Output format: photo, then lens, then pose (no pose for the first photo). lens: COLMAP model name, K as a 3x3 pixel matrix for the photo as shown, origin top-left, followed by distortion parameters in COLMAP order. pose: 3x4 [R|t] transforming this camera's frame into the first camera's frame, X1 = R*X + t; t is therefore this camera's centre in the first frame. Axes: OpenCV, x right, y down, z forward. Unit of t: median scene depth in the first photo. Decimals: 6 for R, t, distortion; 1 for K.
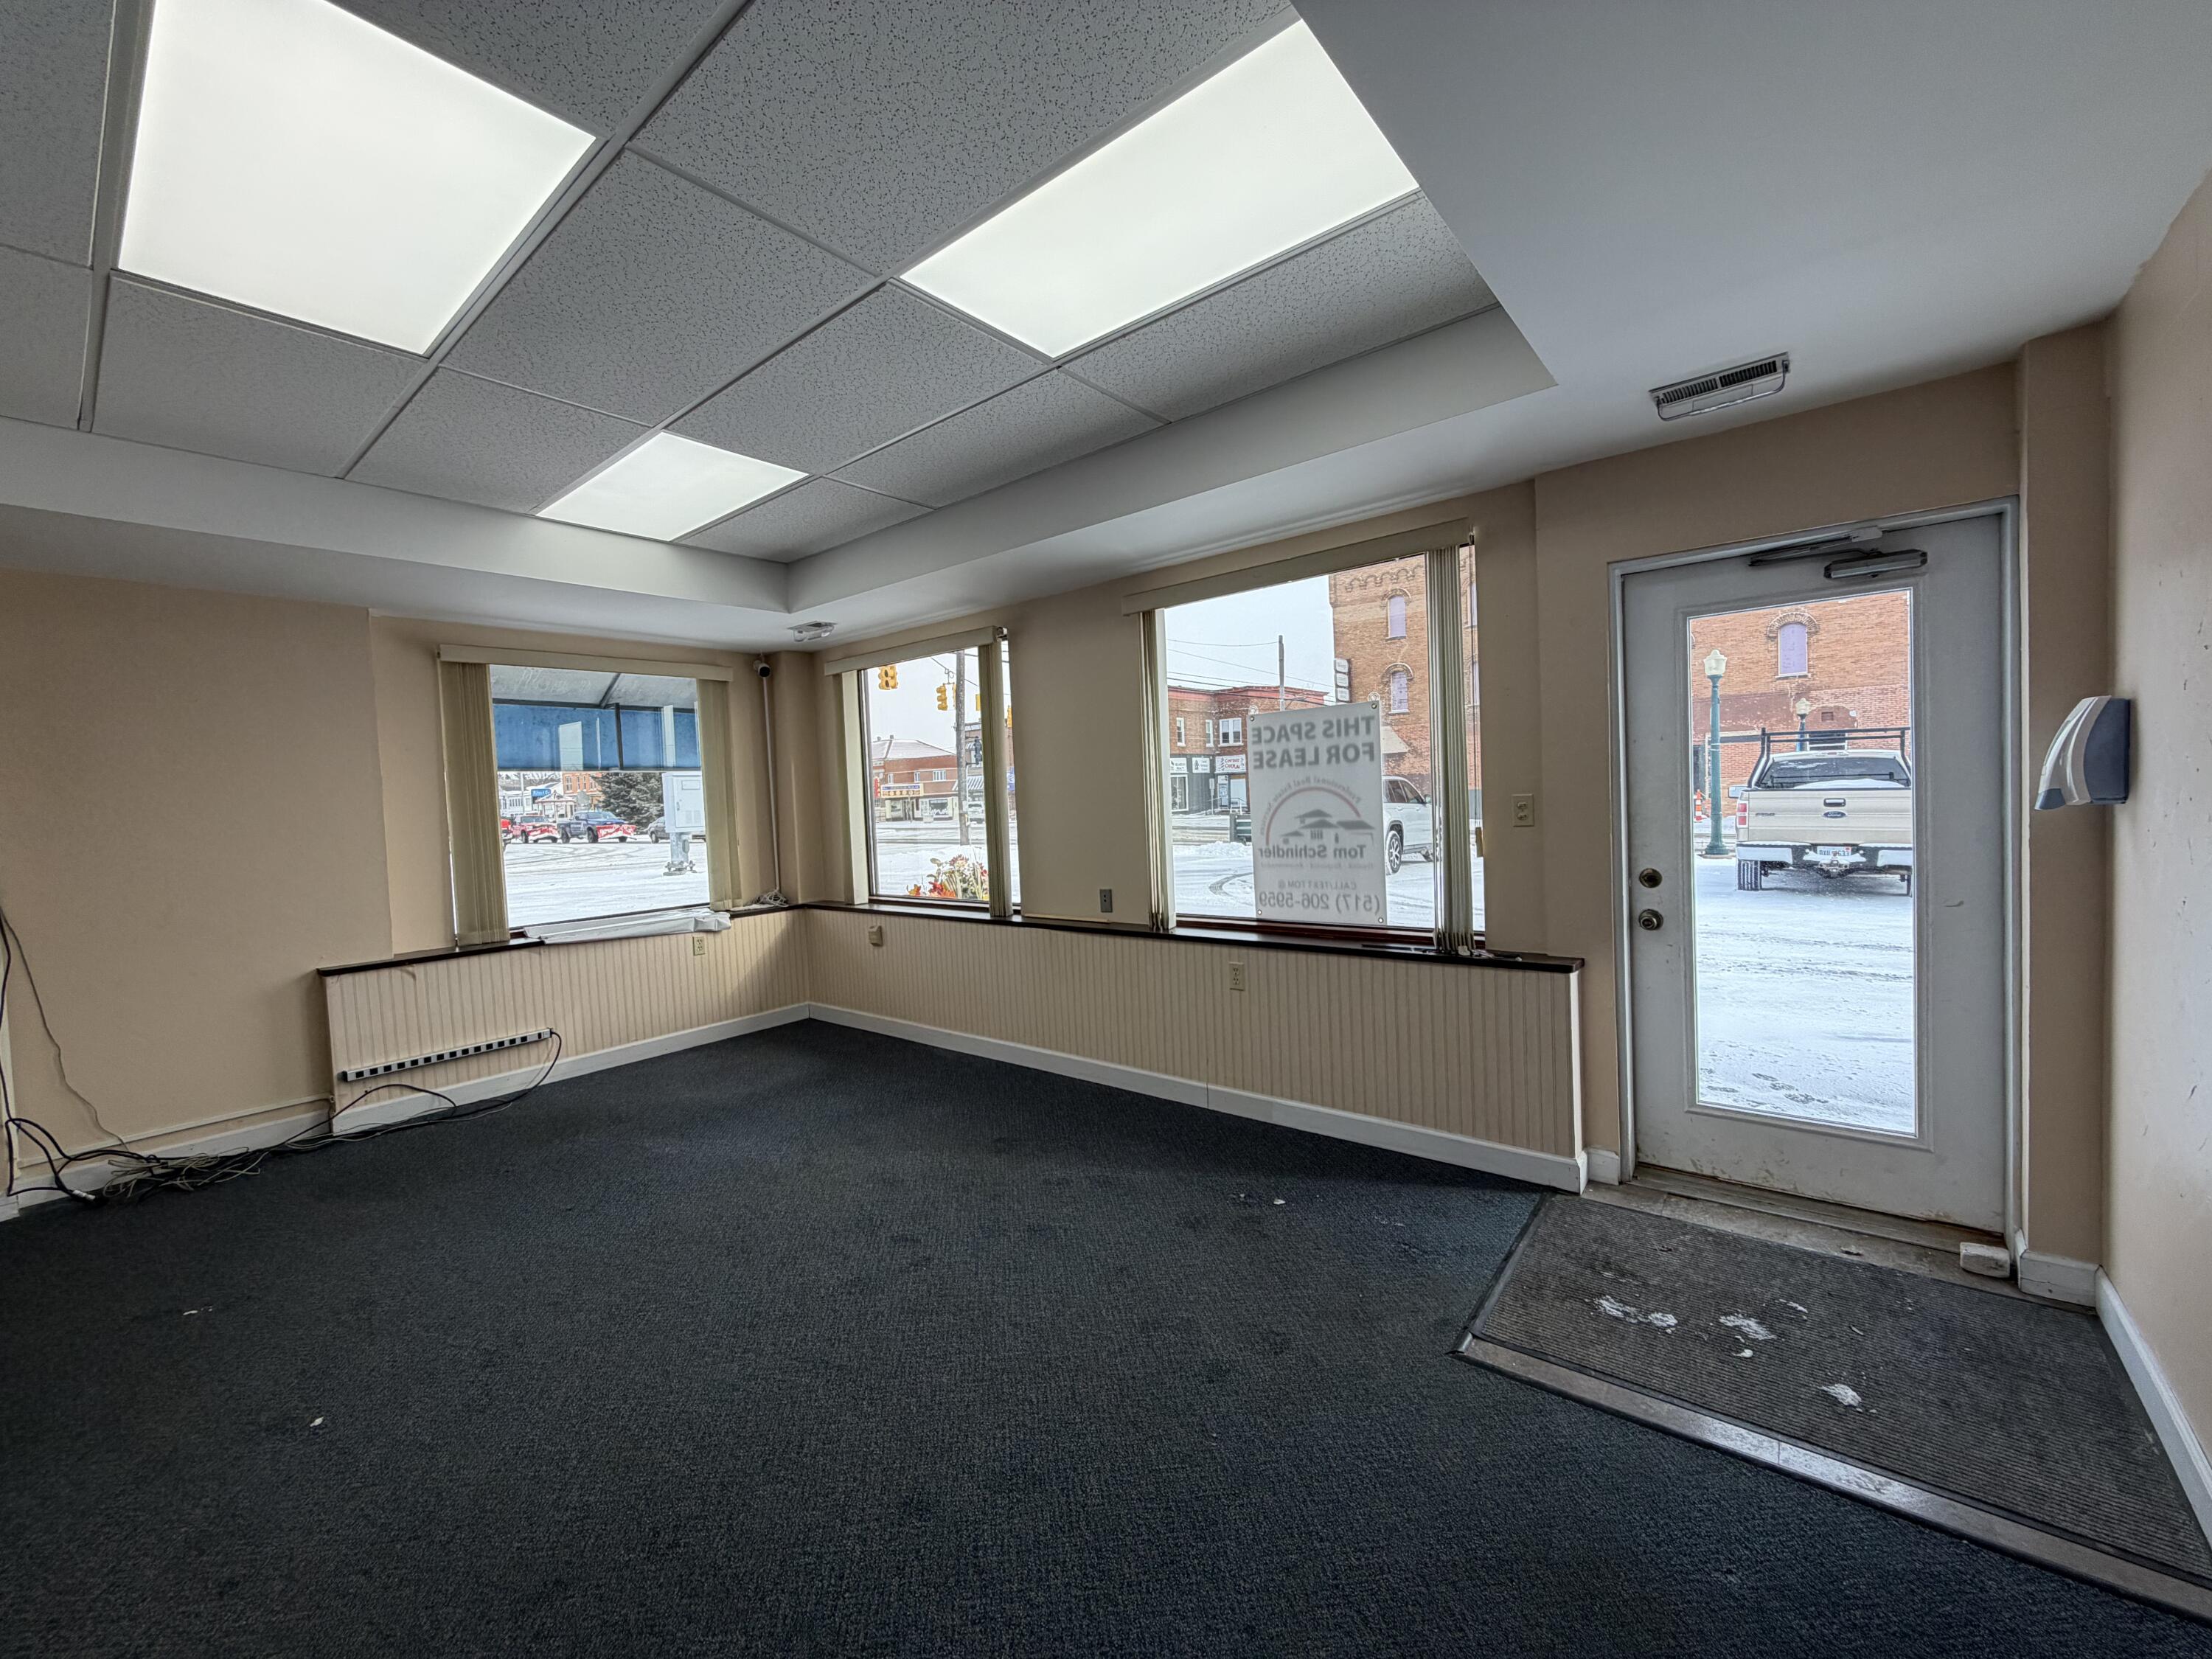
lens RADIAL K [[873.2, 0, 1096.0], [0, 873.2, 822.0], [0, 0, 1]] dist [-0.003173, 0.000022]
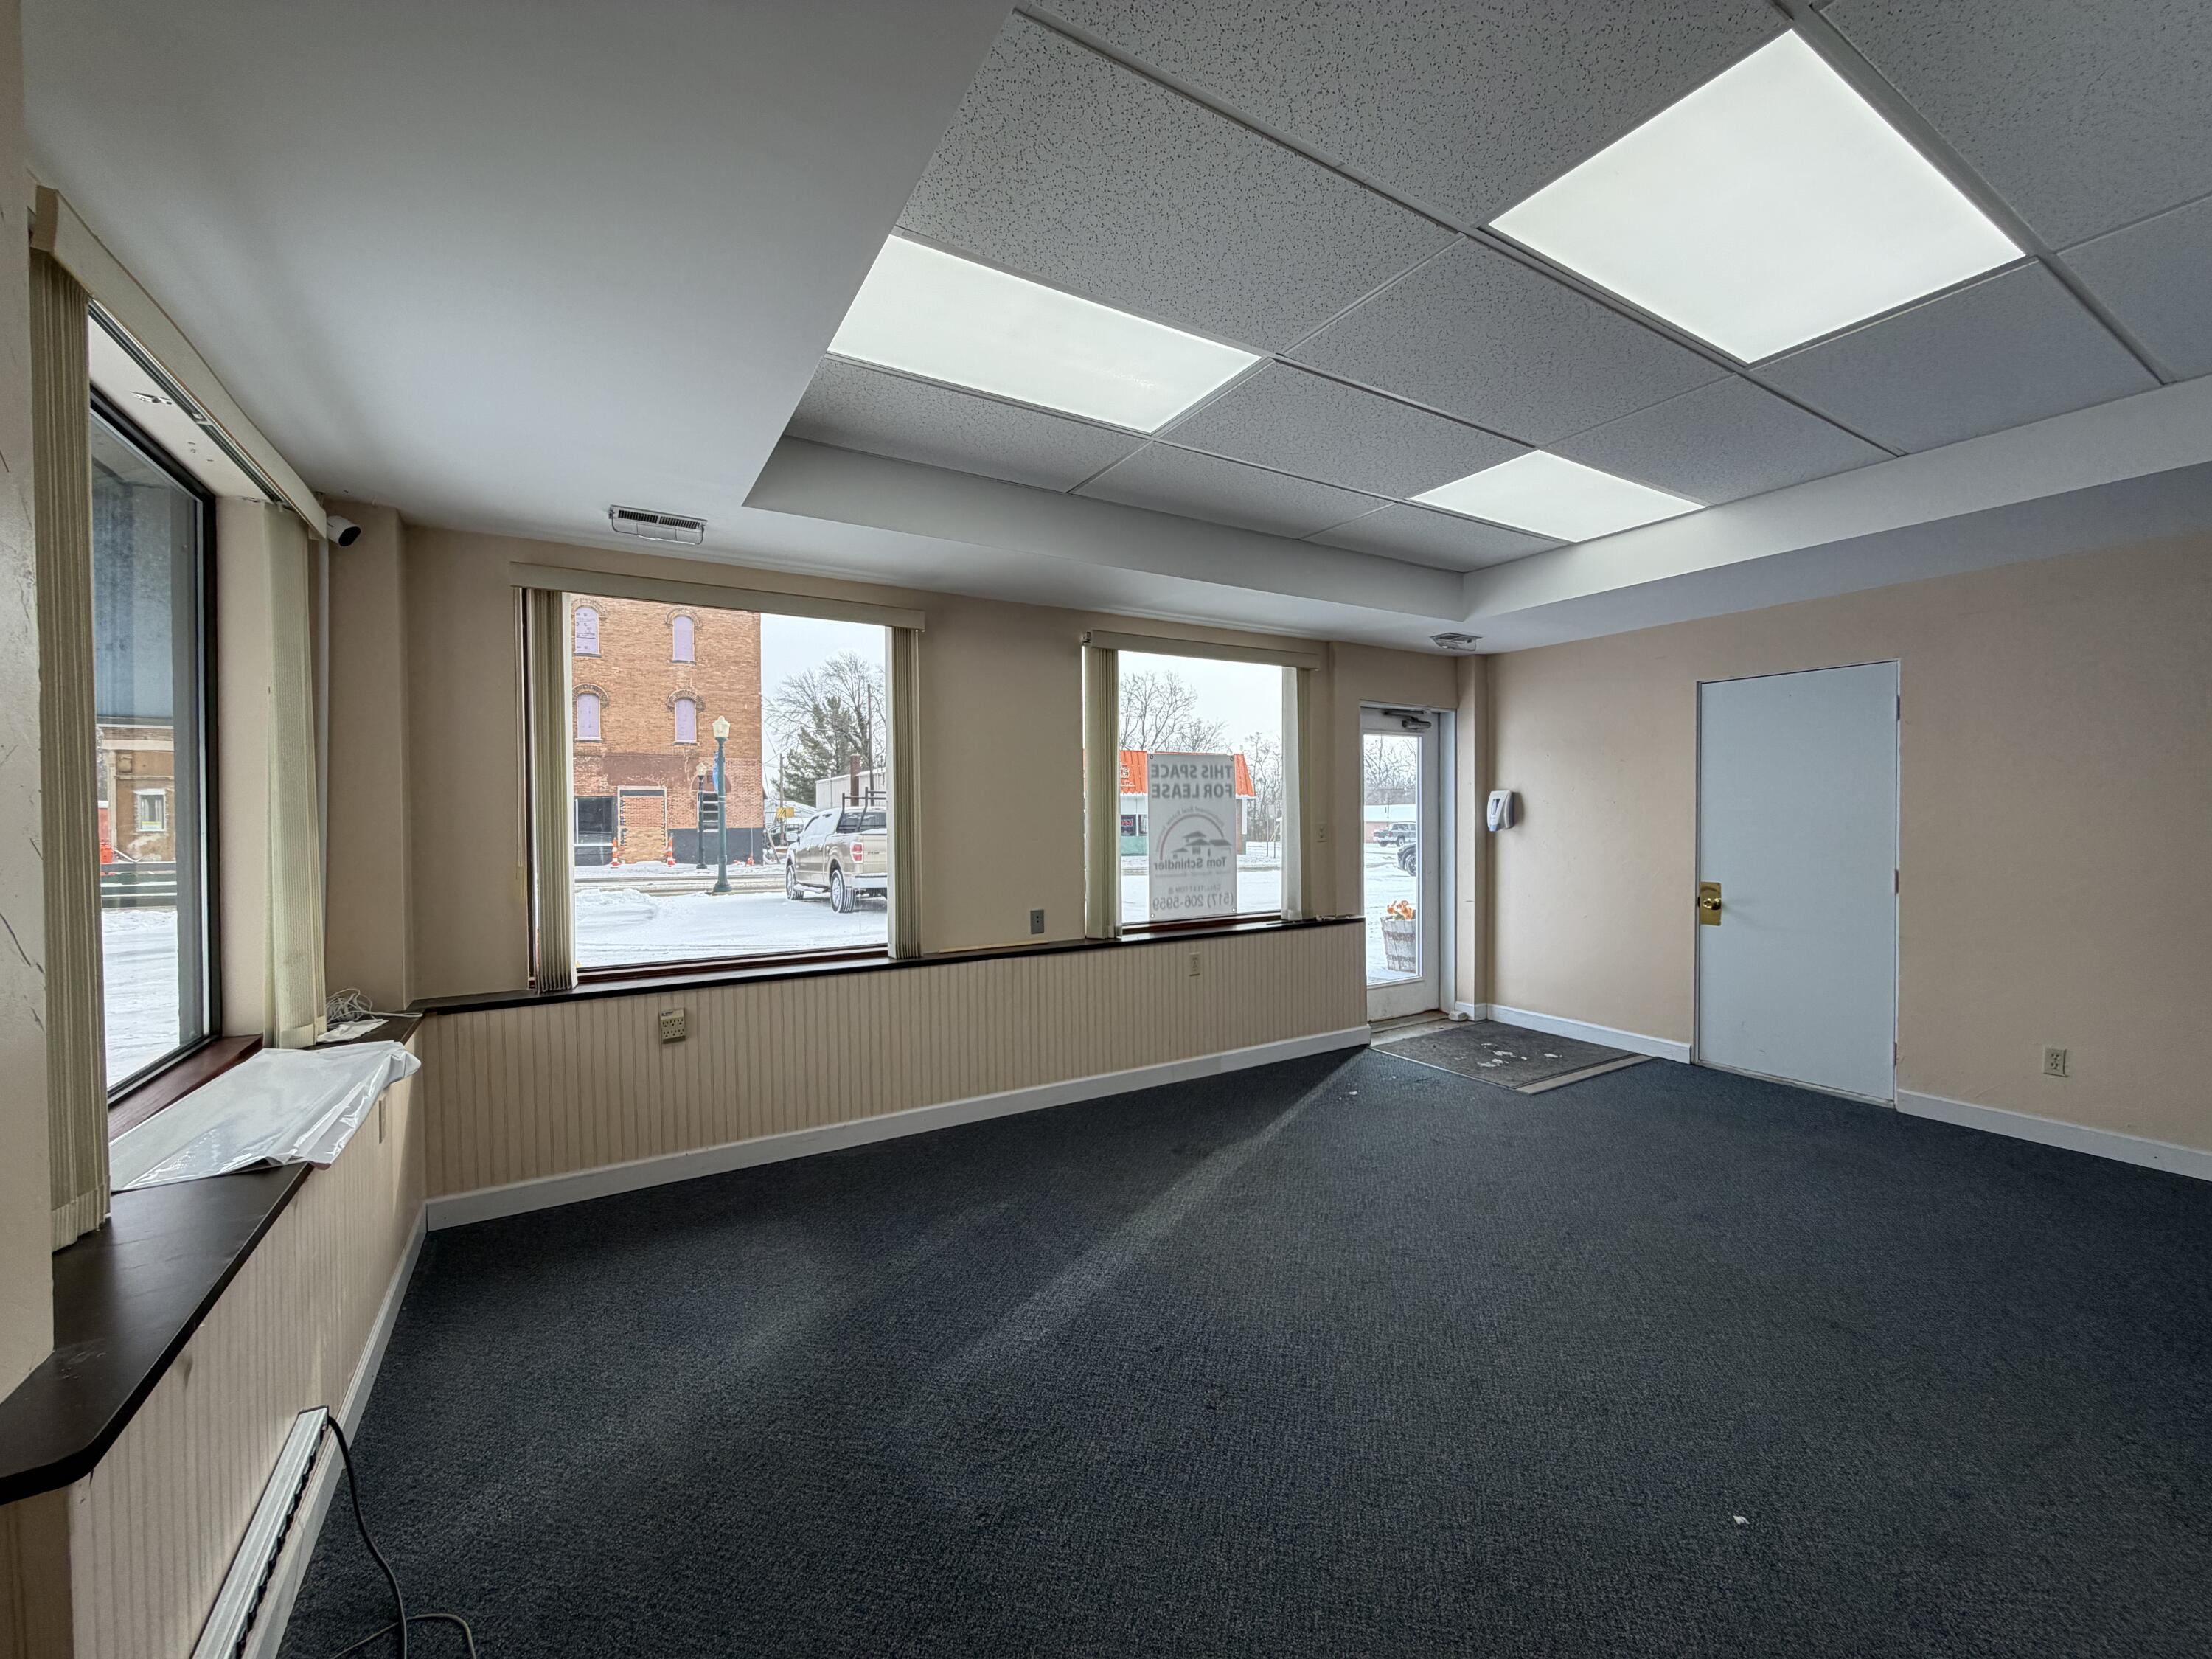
lens RADIAL K [[873.2, 0, 1090.1], [0, 873.2, 820.8], [0, 0, 1]] dist [-0.003173, 0.000022]
pose [[0.348510, 0.032838, 0.936730, -1.036145], [0.023142, 0.998780, -0.043624, 0.023750], [-0.937019, 0.036881, 0.347325, 0.687403]]
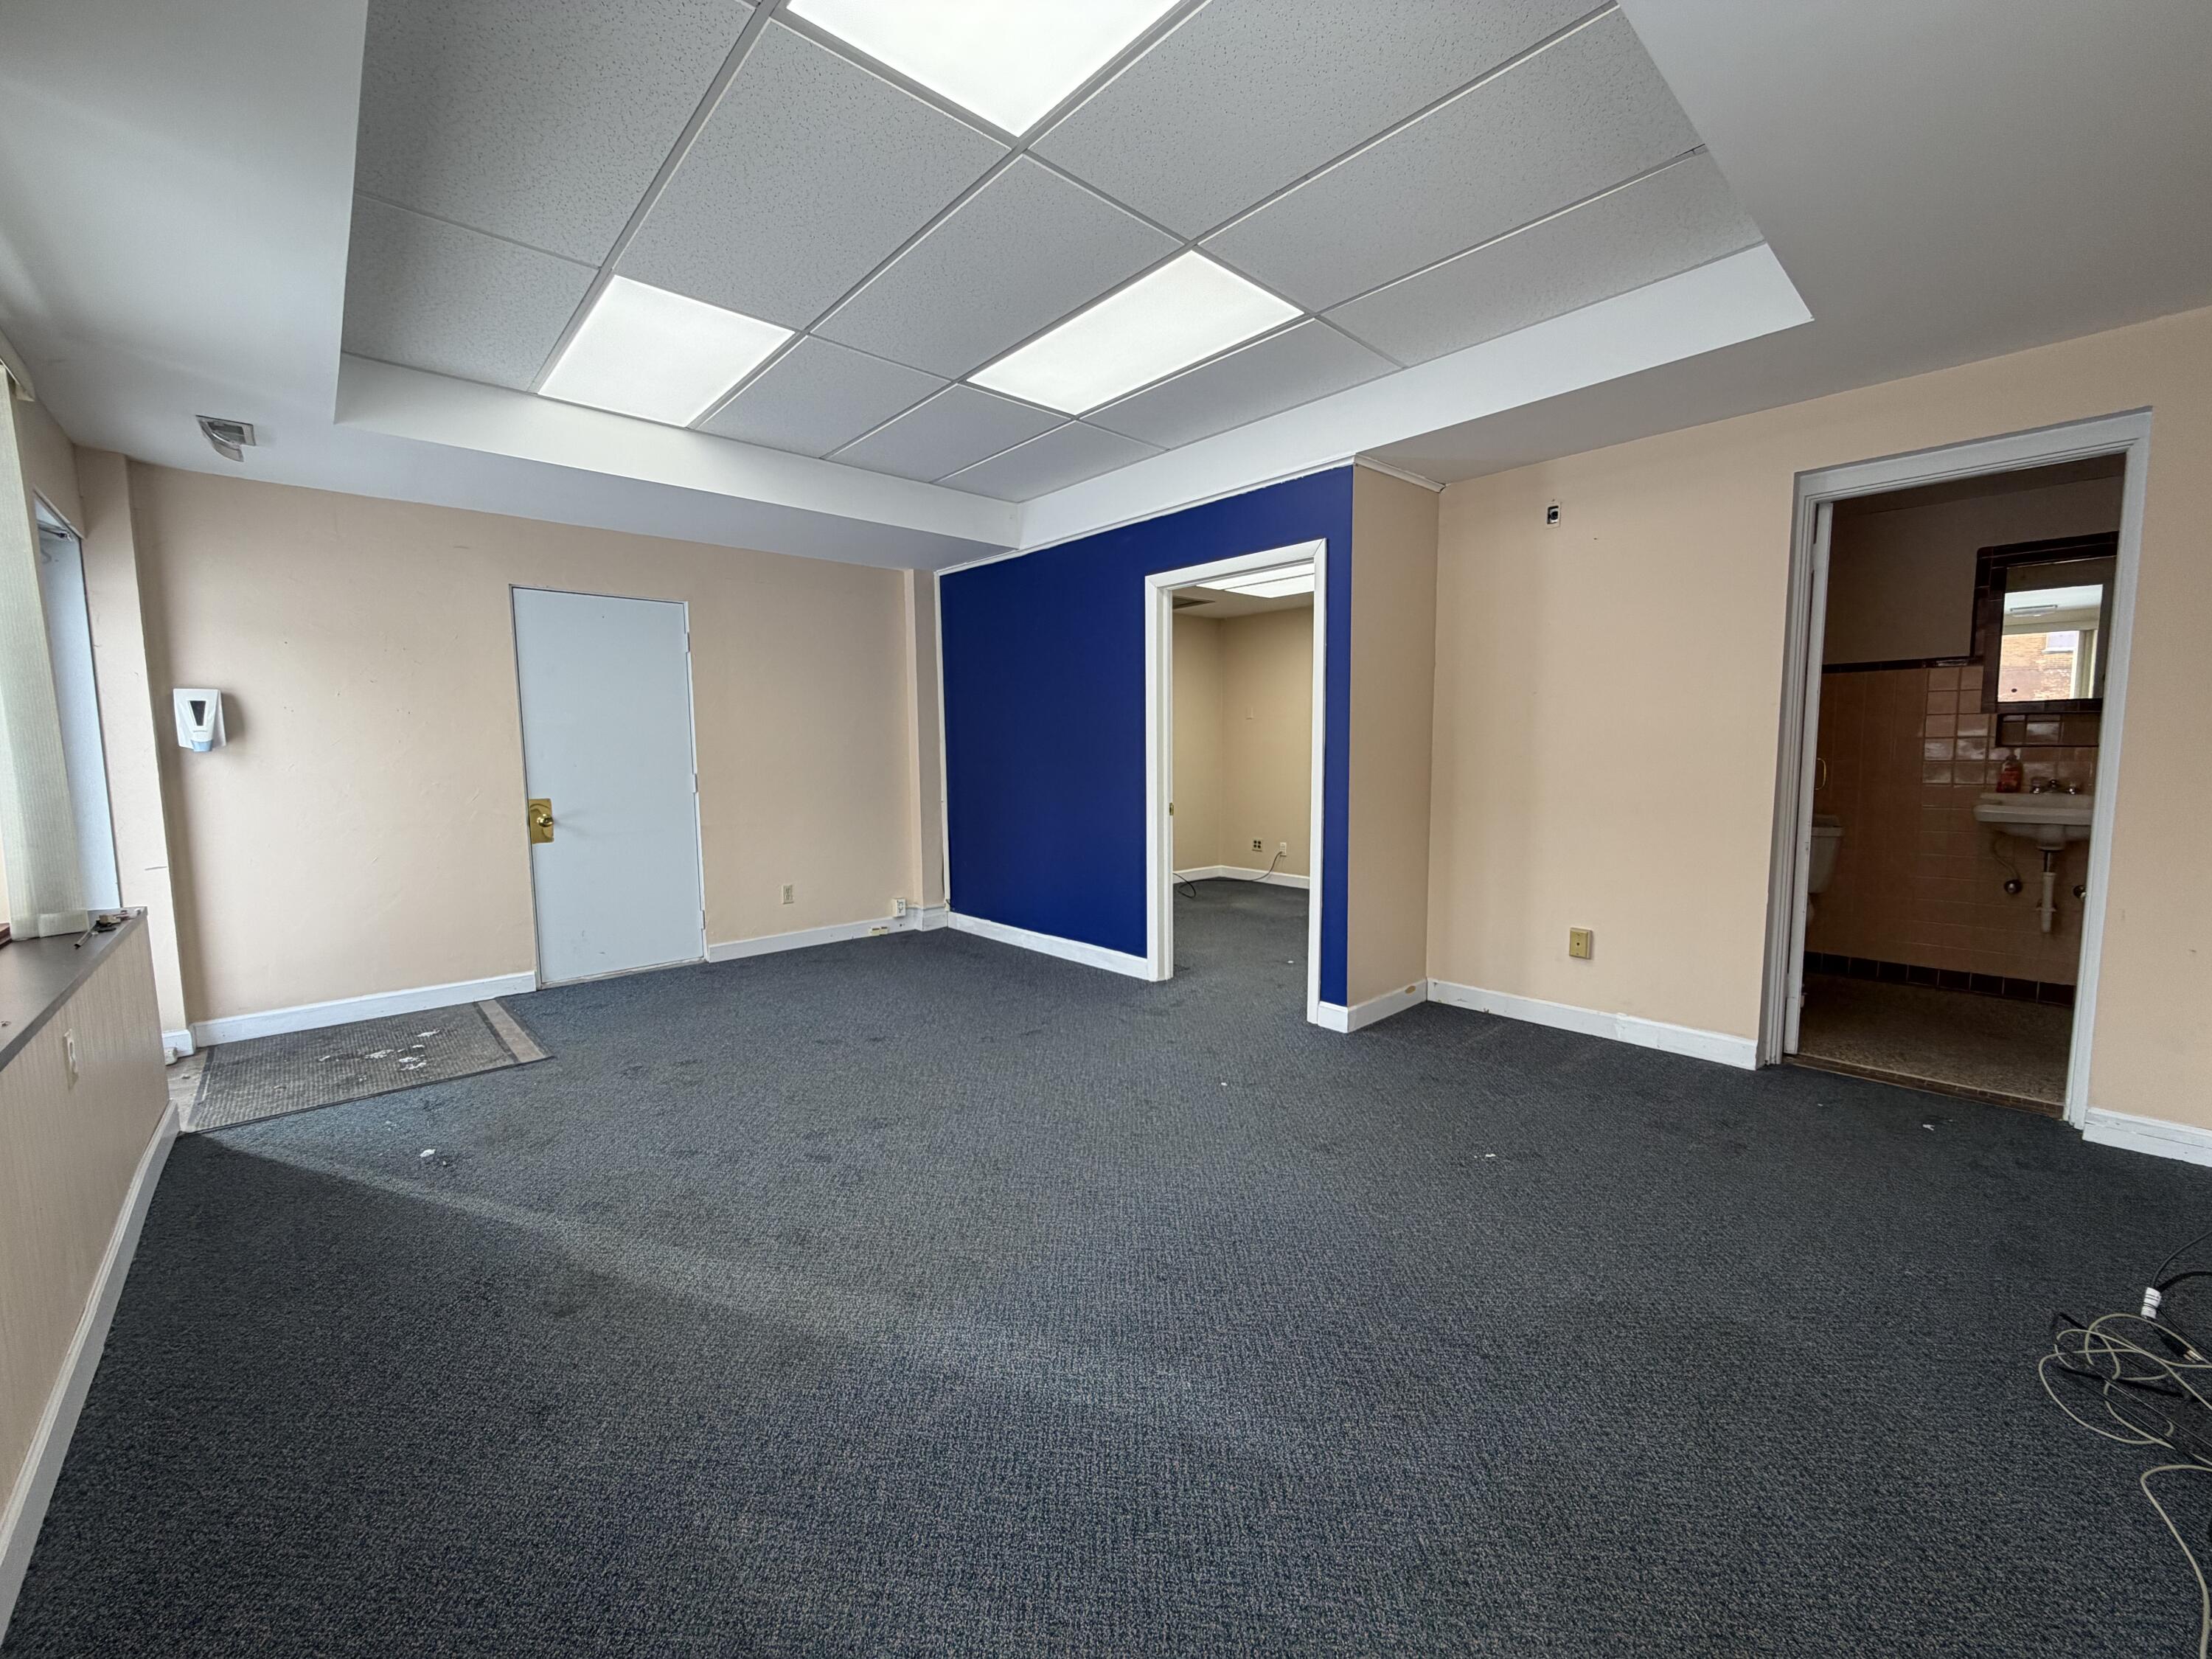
lens RADIAL K [[873.2, 0, 1096.8], [0, 873.2, 836.6], [0, 0, 1]] dist [-0.003173, 0.000022]
pose [[-0.987498, 0.037198, 0.153177, -0.501522], [0.057404, 0.989893, 0.129681, 0.017291], [-0.146805, 0.136853, -0.979653, 1.361228]]
